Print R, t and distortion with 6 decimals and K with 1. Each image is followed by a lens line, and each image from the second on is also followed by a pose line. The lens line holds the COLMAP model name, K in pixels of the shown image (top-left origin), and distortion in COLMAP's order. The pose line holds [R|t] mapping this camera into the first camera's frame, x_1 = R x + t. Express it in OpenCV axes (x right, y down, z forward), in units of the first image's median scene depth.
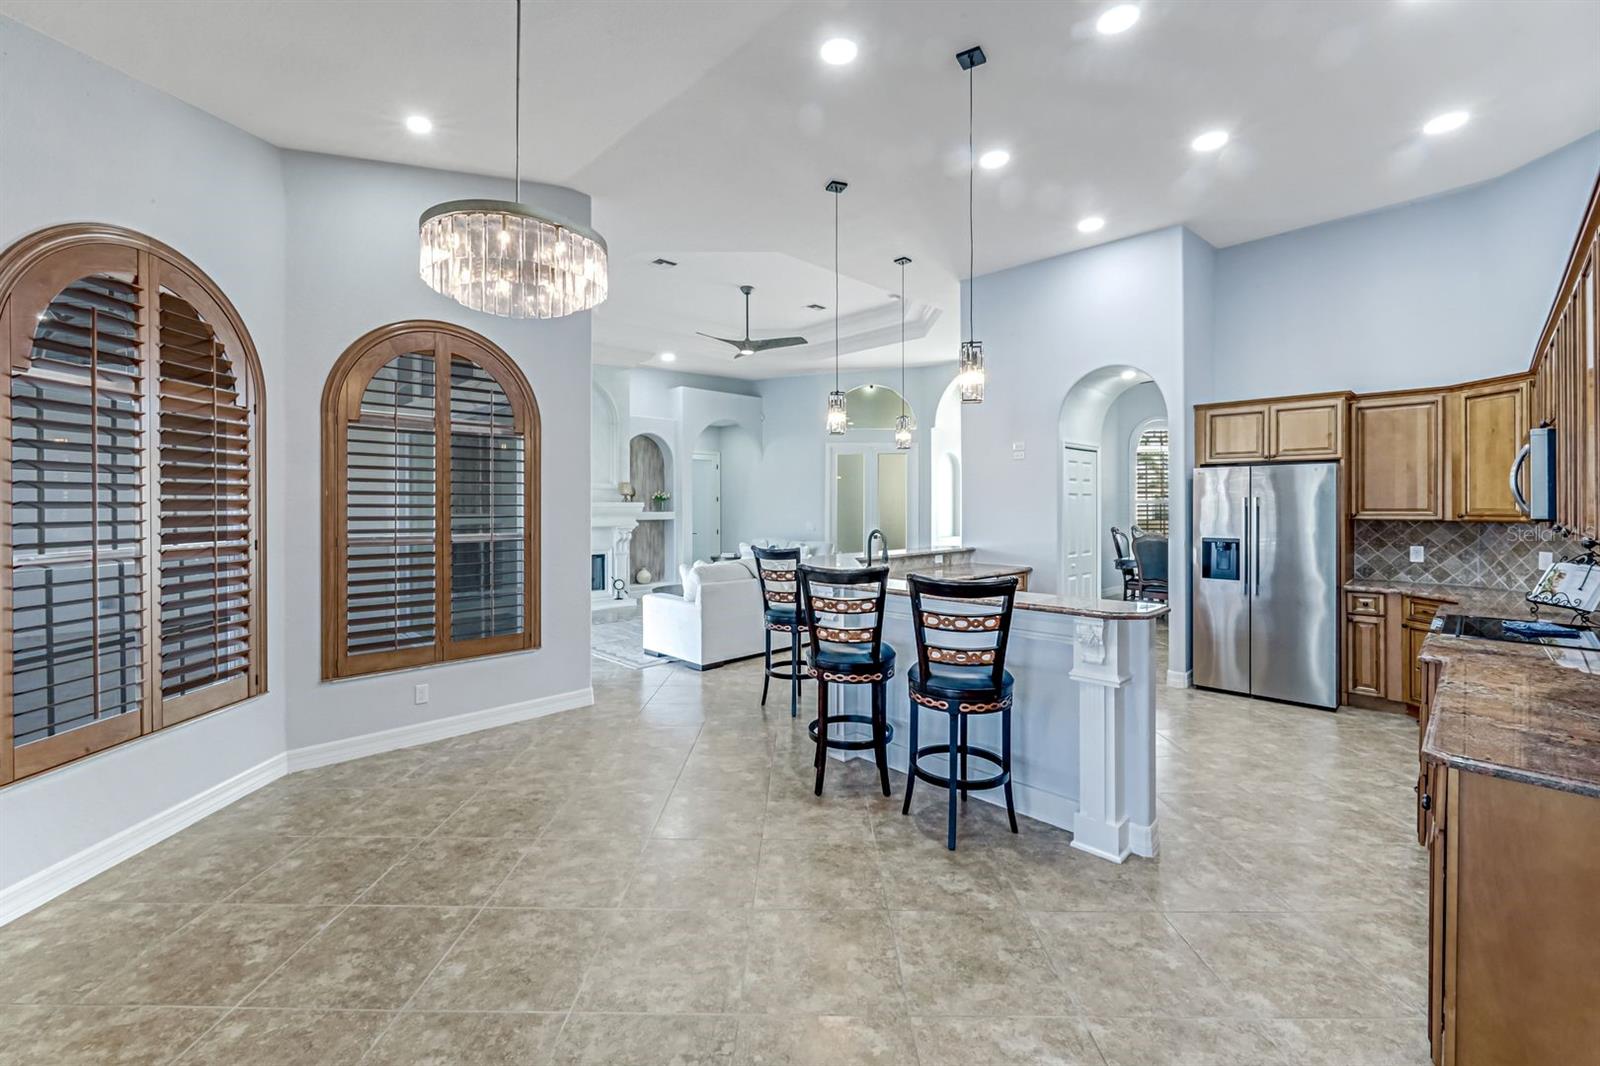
lens RADIAL K [[669.5, 0, 781.5], [0, 669.5, 502.7], [0, 0, 1]] dist [0.003880, 0.001071]
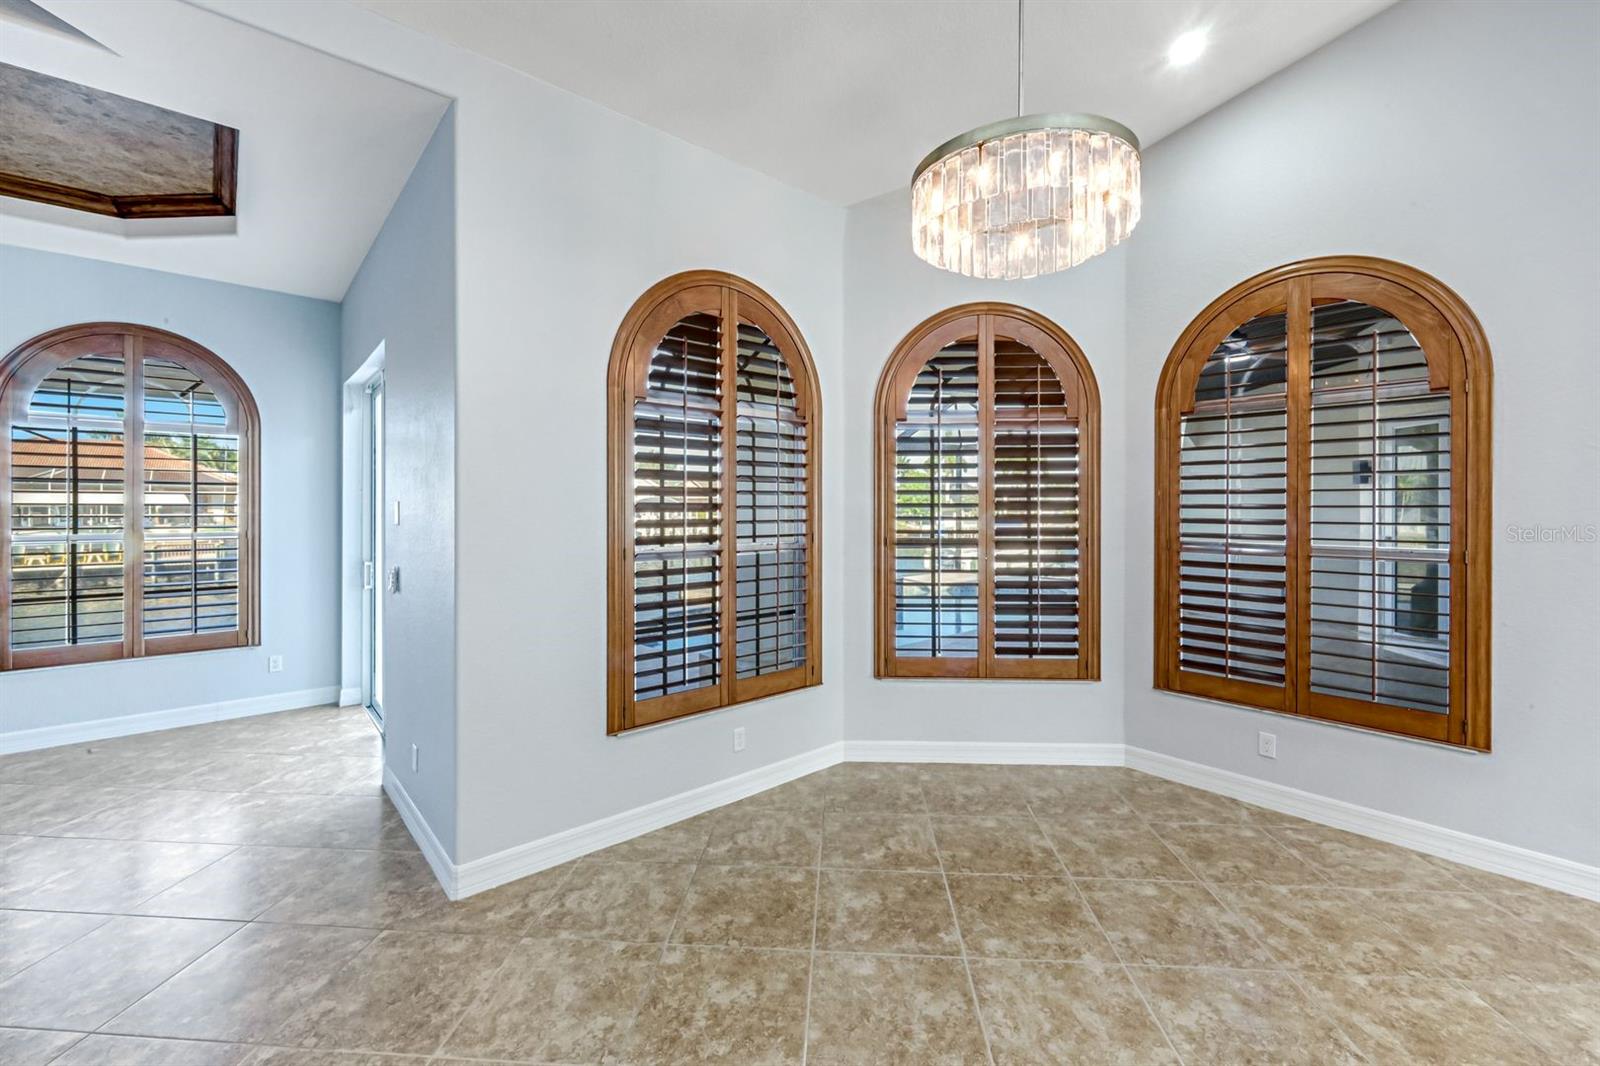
lens RADIAL K [[669.5, 0, 827.4], [0, 669.5, 511.0], [0, 0, 1]] dist [0.003880, 0.001071]
pose [[-0.031037, 0.005166, -0.999505, 0.287652], [0.001511, 0.999986, 0.005122, 0.005774], [0.999517, -0.001351, -0.031044, 0.549297]]
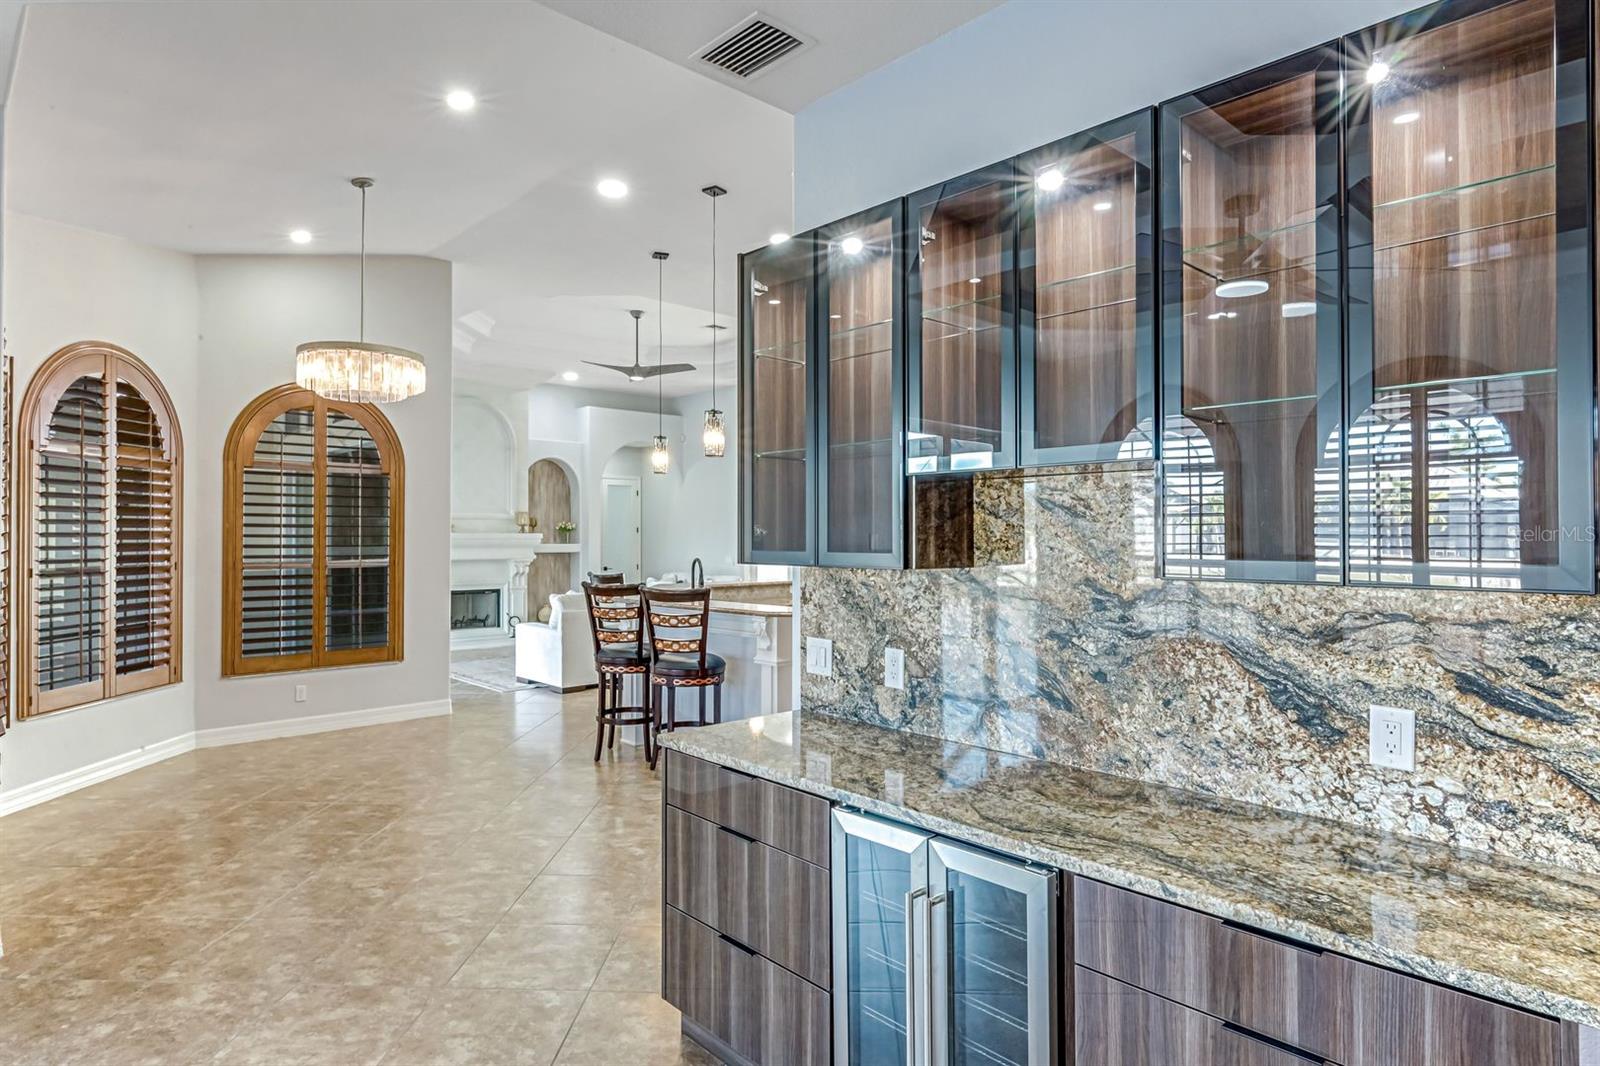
lens RADIAL K [[921.2, 0, 749.3], [0, 921.2, 520.6], [0, 0, 1]] dist [0.005841, 0.003185]
pose [[0.998465, 0.000564, -0.055388, 0.380223], [-0.001371, 0.999893, -0.014531, -0.000293], [0.055374, 0.014585, 0.998359, -0.648872]]
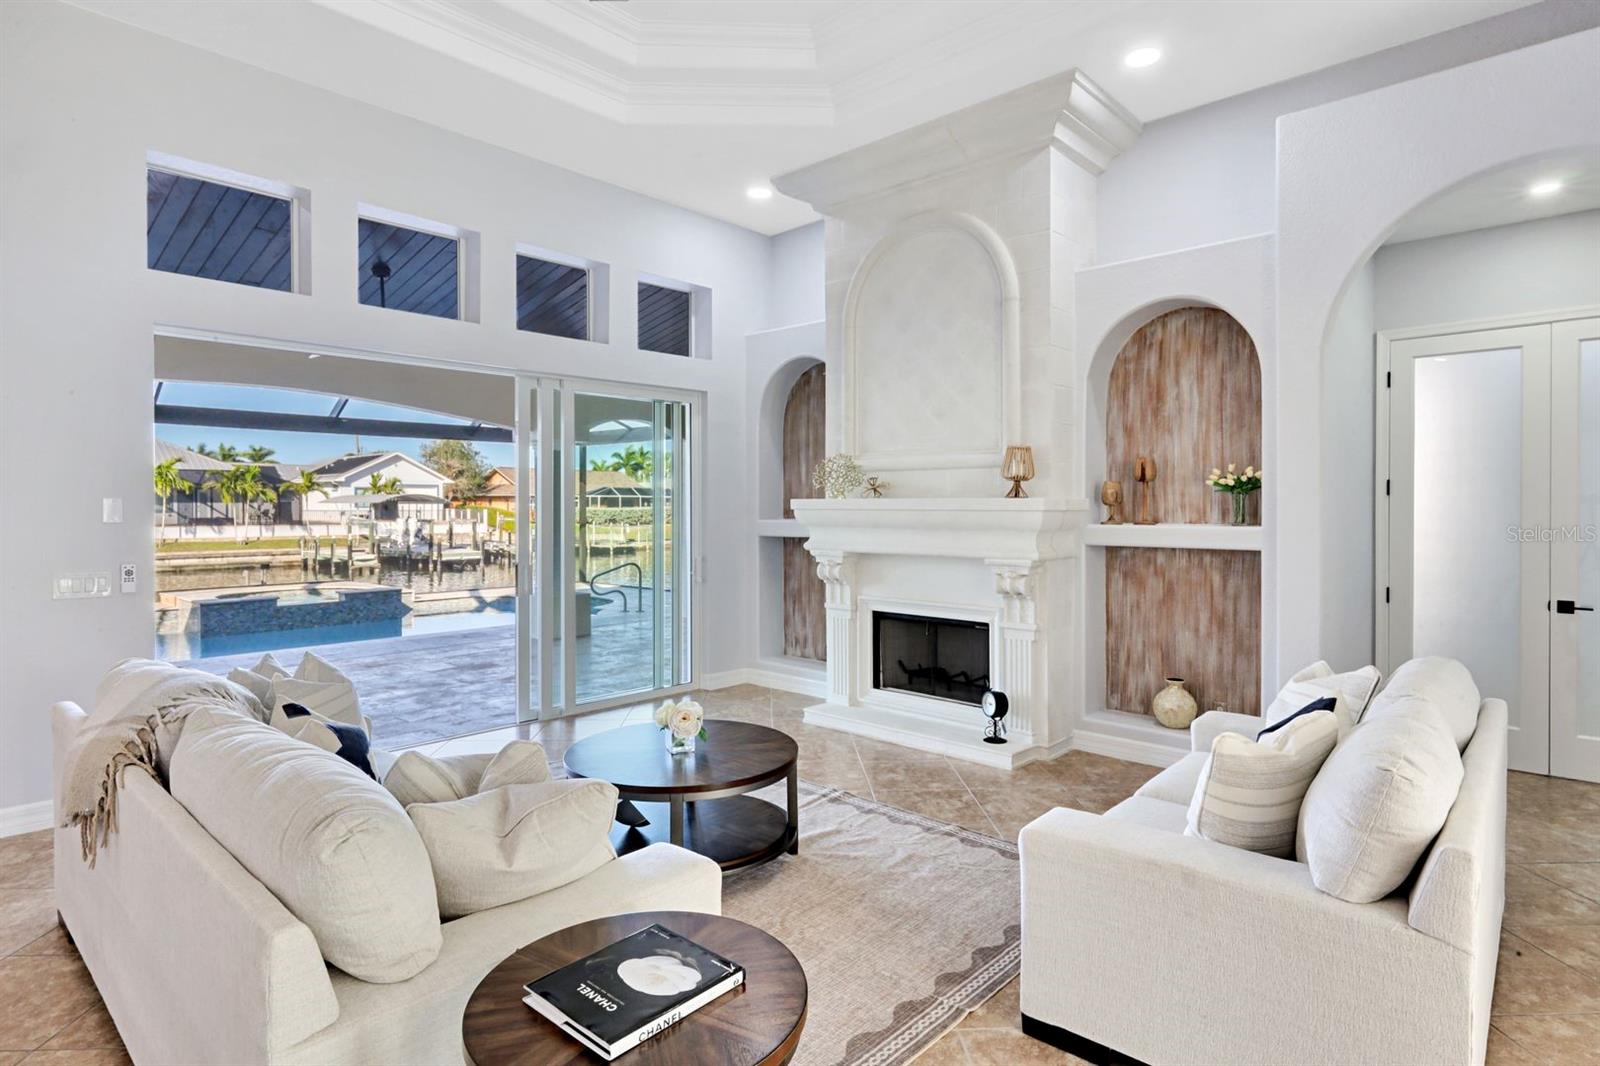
lens RADIAL K [[873.4, 0, 840.4], [0, 873.4, 510.7], [0, 0, 1]] dist [0.027114, -0.001440]
pose [[0.067977, 0.008986, -0.997646, 0.657780], [0.000572, 0.999959, 0.009046, 0.005269], [0.997687, -0.001186, 0.067969, 2.151287]]
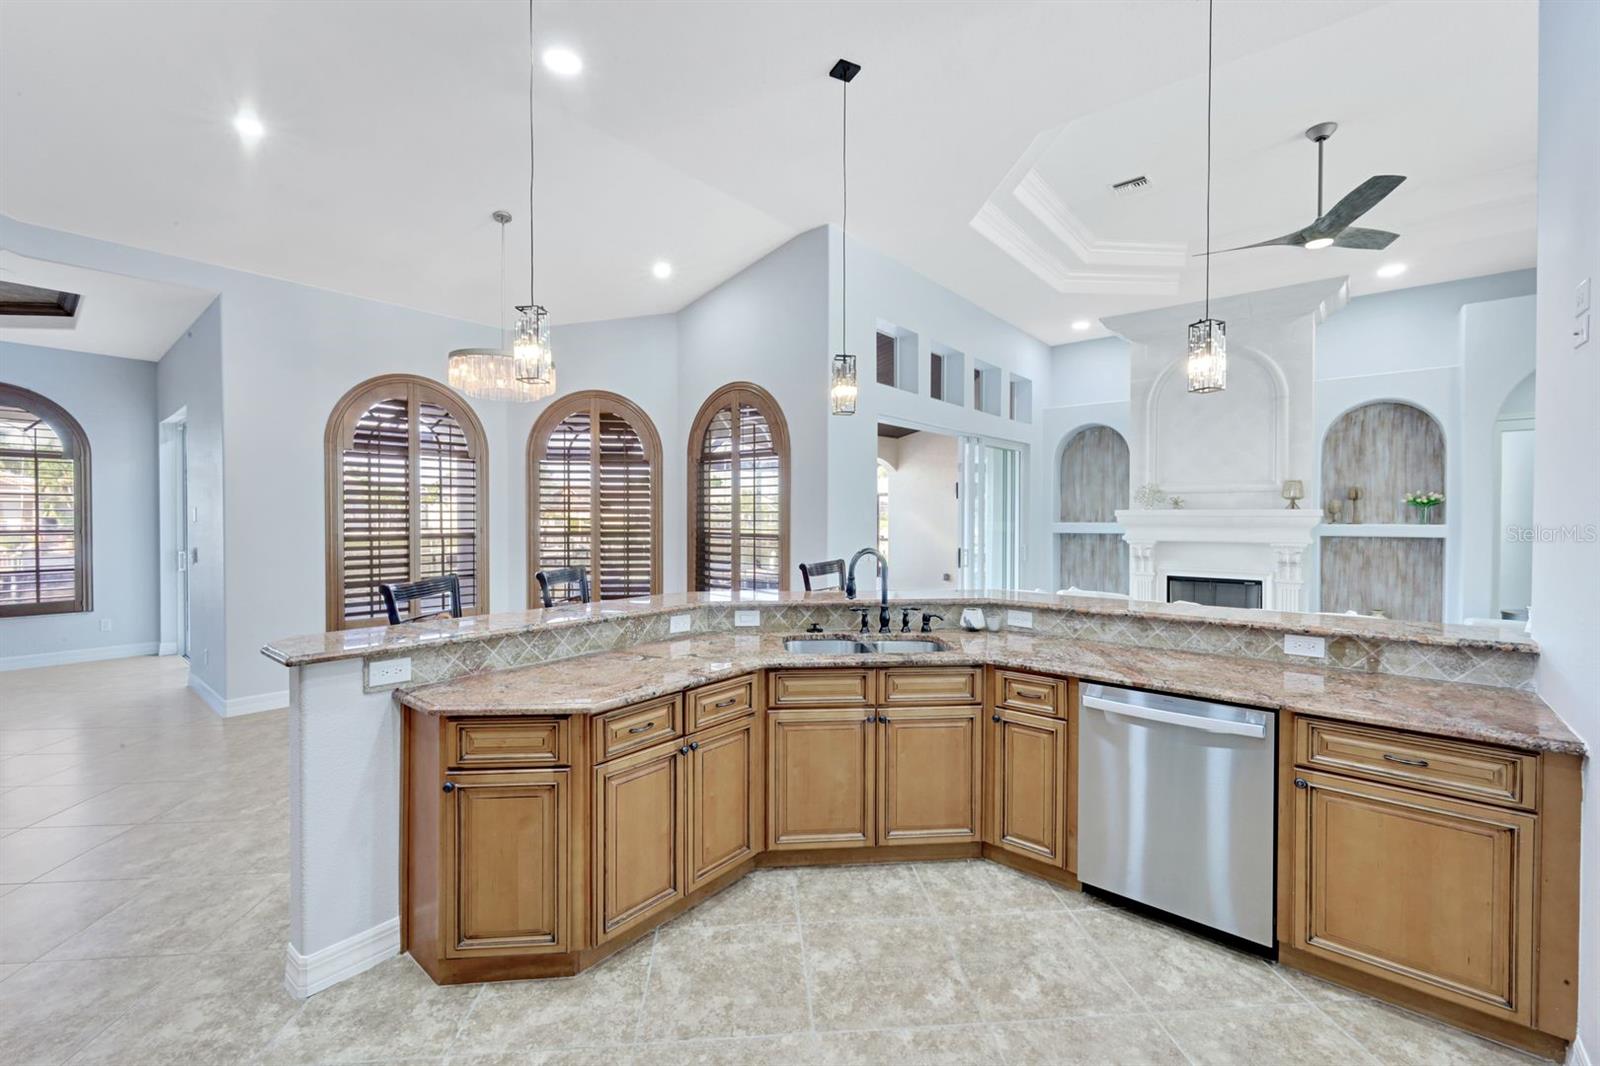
lens RADIAL K [[669.5, 0, 826.8], [0, 669.5, 526.2], [0, 0, 1]] dist [0.003880, 0.001071]
pose [[0.115602, 0.017796, -0.993136, 0.984535], [0.000352, 0.999839, 0.017957, 0.010438], [0.993296, -0.002425, 0.115577, 1.112101]]
